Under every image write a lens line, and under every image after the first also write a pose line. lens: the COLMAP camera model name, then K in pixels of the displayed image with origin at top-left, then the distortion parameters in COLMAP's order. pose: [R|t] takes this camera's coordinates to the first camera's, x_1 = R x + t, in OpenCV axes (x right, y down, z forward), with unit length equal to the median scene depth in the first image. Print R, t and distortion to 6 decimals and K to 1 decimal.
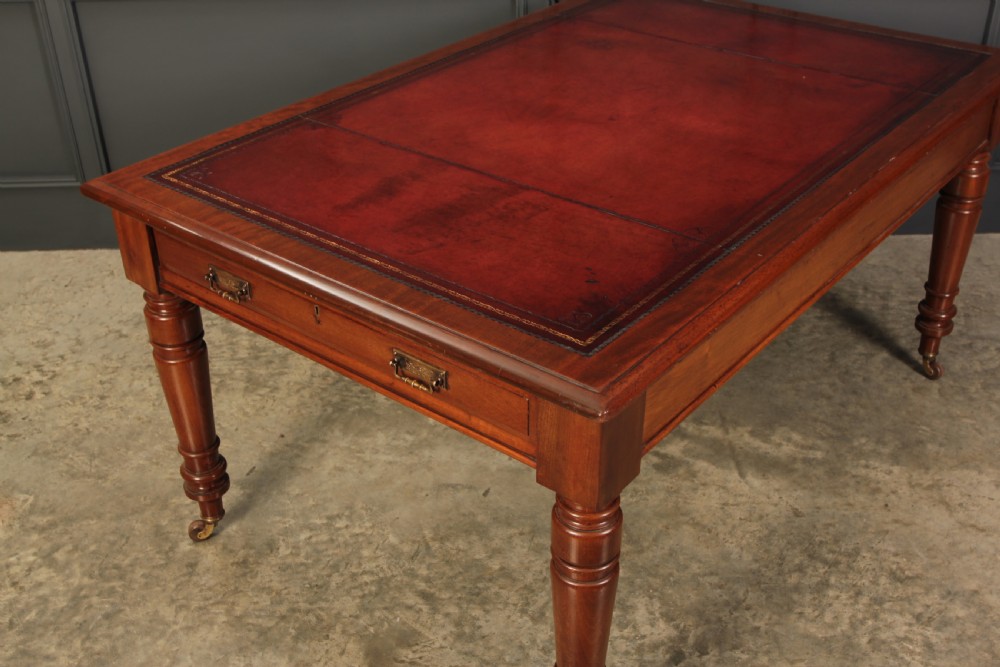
lens RADIAL K [[1097.8, 0, 503.8], [0, 1097.8, 335.3], [0, 0, 1]] dist [-0.052961, 0.050933]
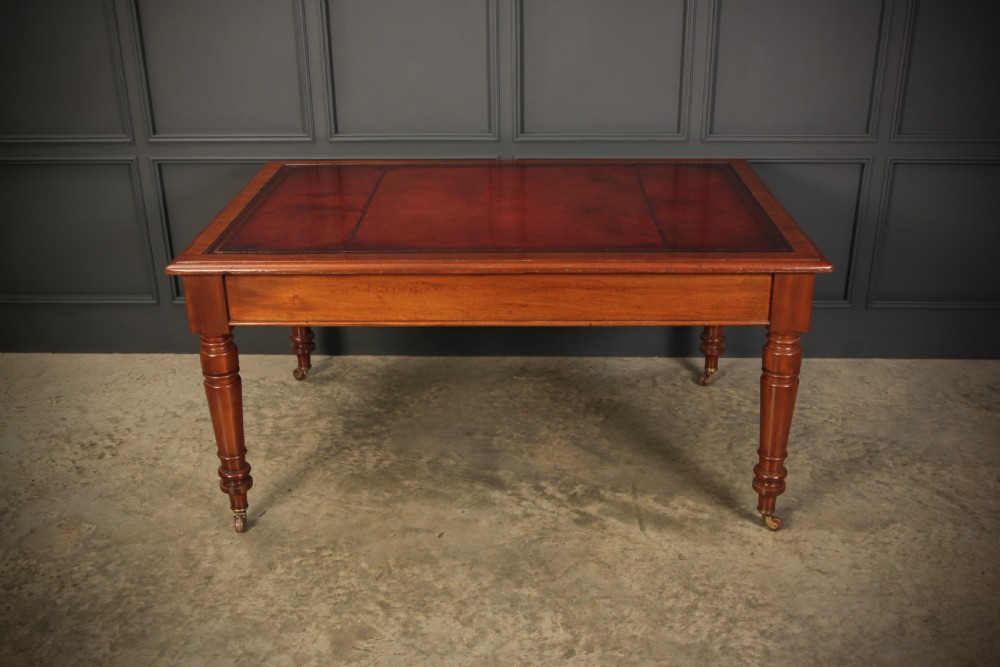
lens RADIAL K [[981.5, 0, 499.4], [0, 981.5, 333.0], [0, 0, 1]] dist [-0.063429, 0.043226]
pose [[0.998751, 0.024390, -0.043608, 0.100718], [-0.030505, 0.988879, -0.145561, 0.077000], [0.039572, 0.146709, 0.988388, -0.172736]]
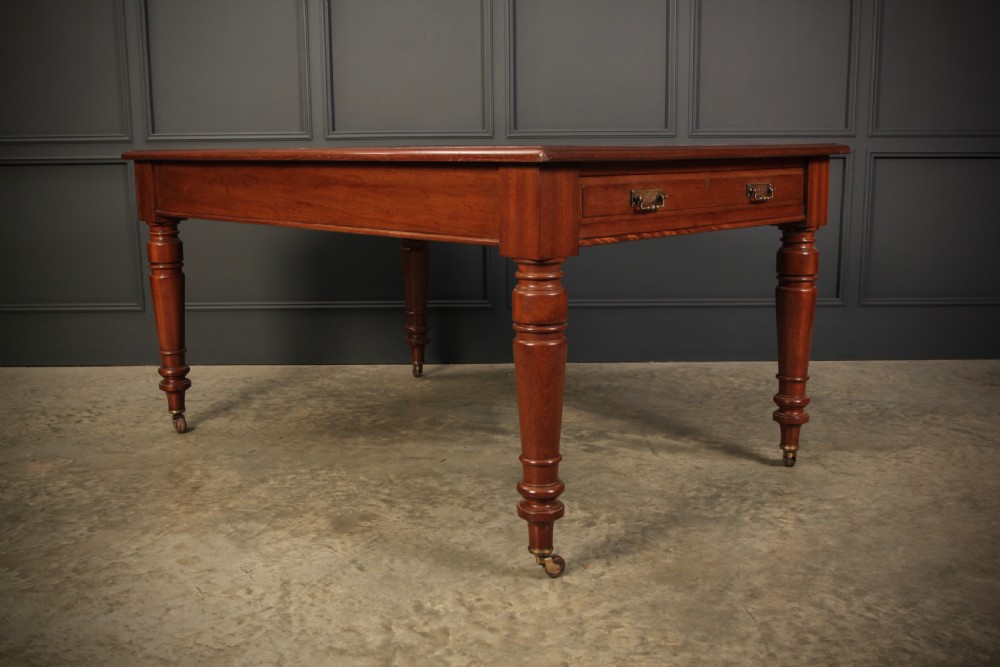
lens RADIAL K [[999.1, 0, 501.9], [0, 999.1, 330.4], [0, 0, 1]] dist [-0.060258, 0.040500]
pose [[0.999882, 0.010584, -0.011153, 0.061924], [-0.013889, 0.932883, -0.359912, 0.422287], [0.006595, 0.360024, 0.932920, -0.086071]]
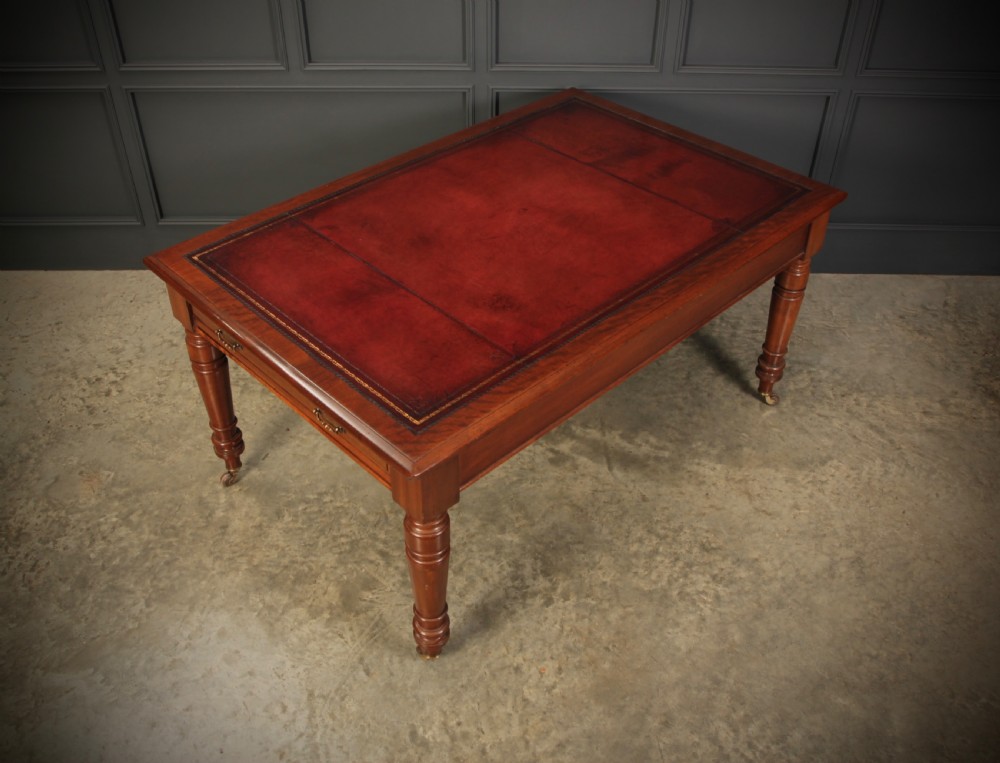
lens RADIAL K [[908.0, 0, 496.7], [0, 908.0, 382.6], [0, 0, 1]] dist [-0.083425, 0.039580]
pose [[0.999722, 0.022058, 0.008344, 0.060960], [-0.022932, 0.991802, 0.125707, -0.134570], [-0.005502, -0.125863, 0.992032, -0.161954]]
